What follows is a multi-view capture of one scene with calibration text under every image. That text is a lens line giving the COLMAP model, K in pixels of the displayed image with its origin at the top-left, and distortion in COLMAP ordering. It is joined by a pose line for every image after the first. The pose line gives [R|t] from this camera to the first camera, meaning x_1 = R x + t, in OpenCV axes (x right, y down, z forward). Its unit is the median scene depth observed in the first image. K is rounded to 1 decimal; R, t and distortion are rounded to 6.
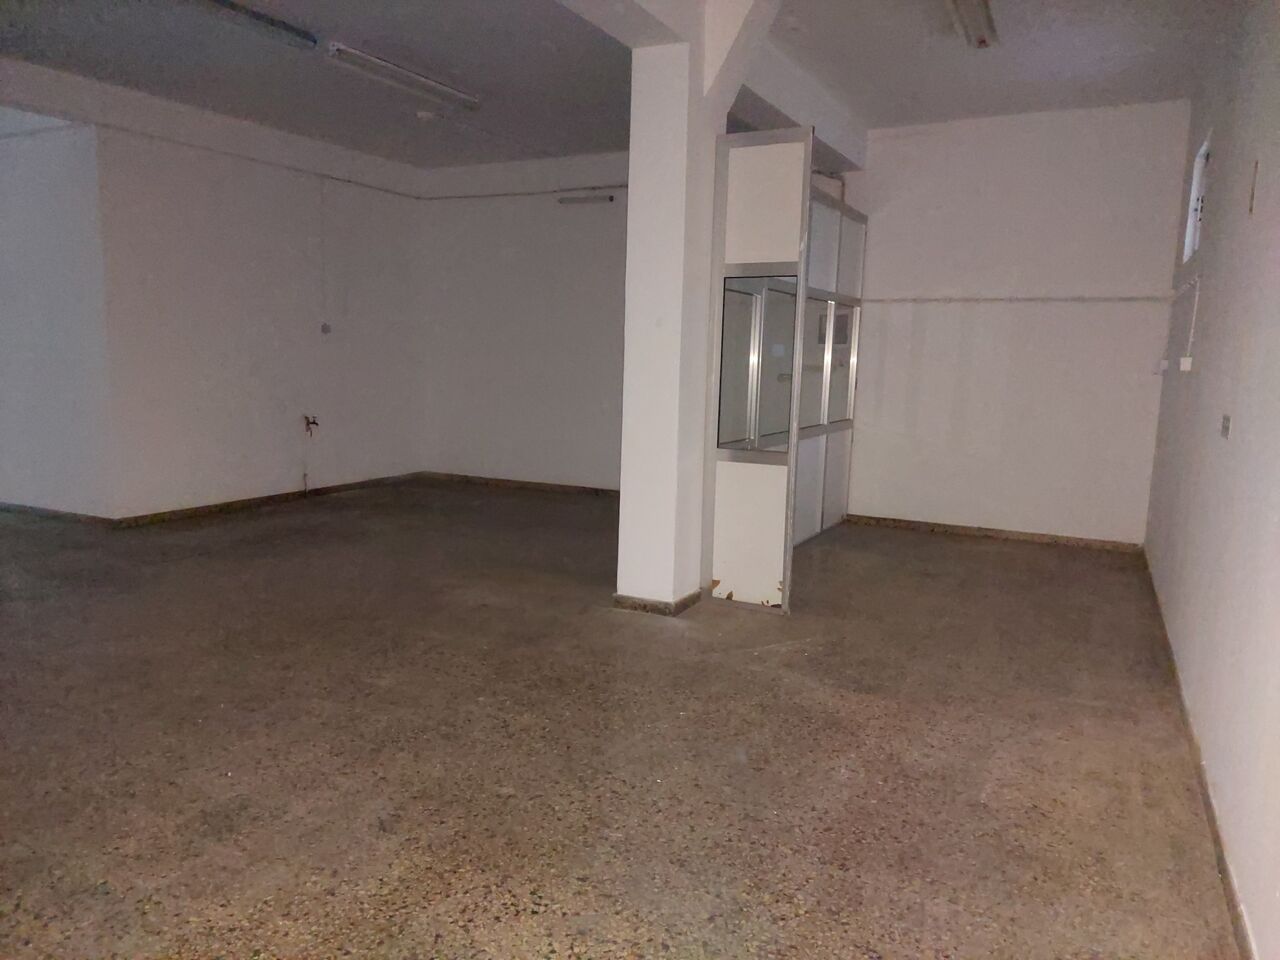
lens RADIAL K [[923.7, 0, 640.0], [0, 923.7, 480.0], [0, 0, 1]] dist [0.060987, -0.049971]
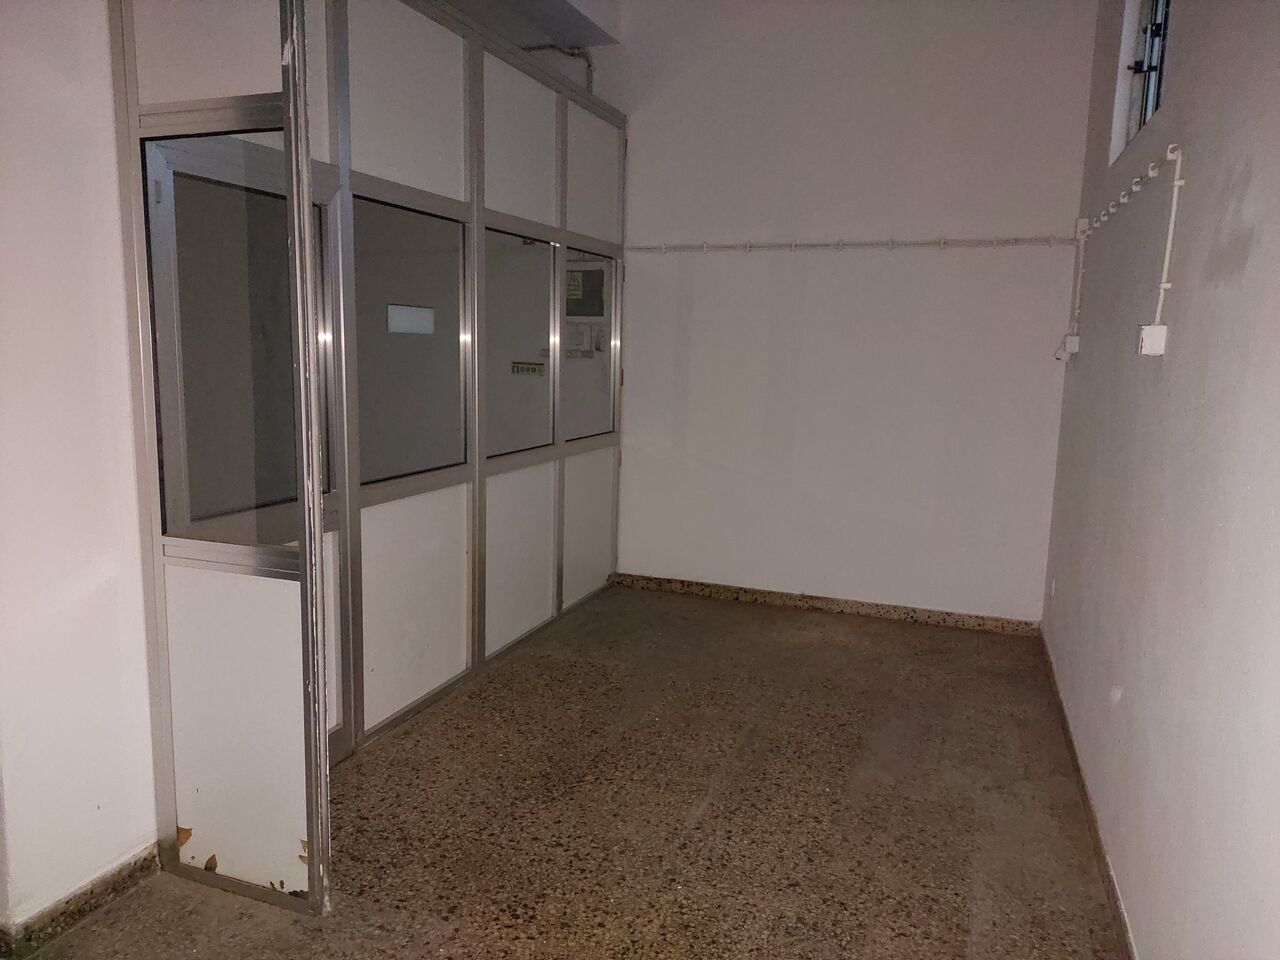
lens RADIAL K [[923.7, 0, 640.0], [0, 923.7, 480.0], [0, 0, 1]] dist [0.060987, -0.049971]
pose [[0.992767, -0.024566, 0.117519, 0.181847], [0.022693, 0.999594, 0.017256, -0.045518], [-0.117896, -0.014465, 0.992921, 0.377594]]
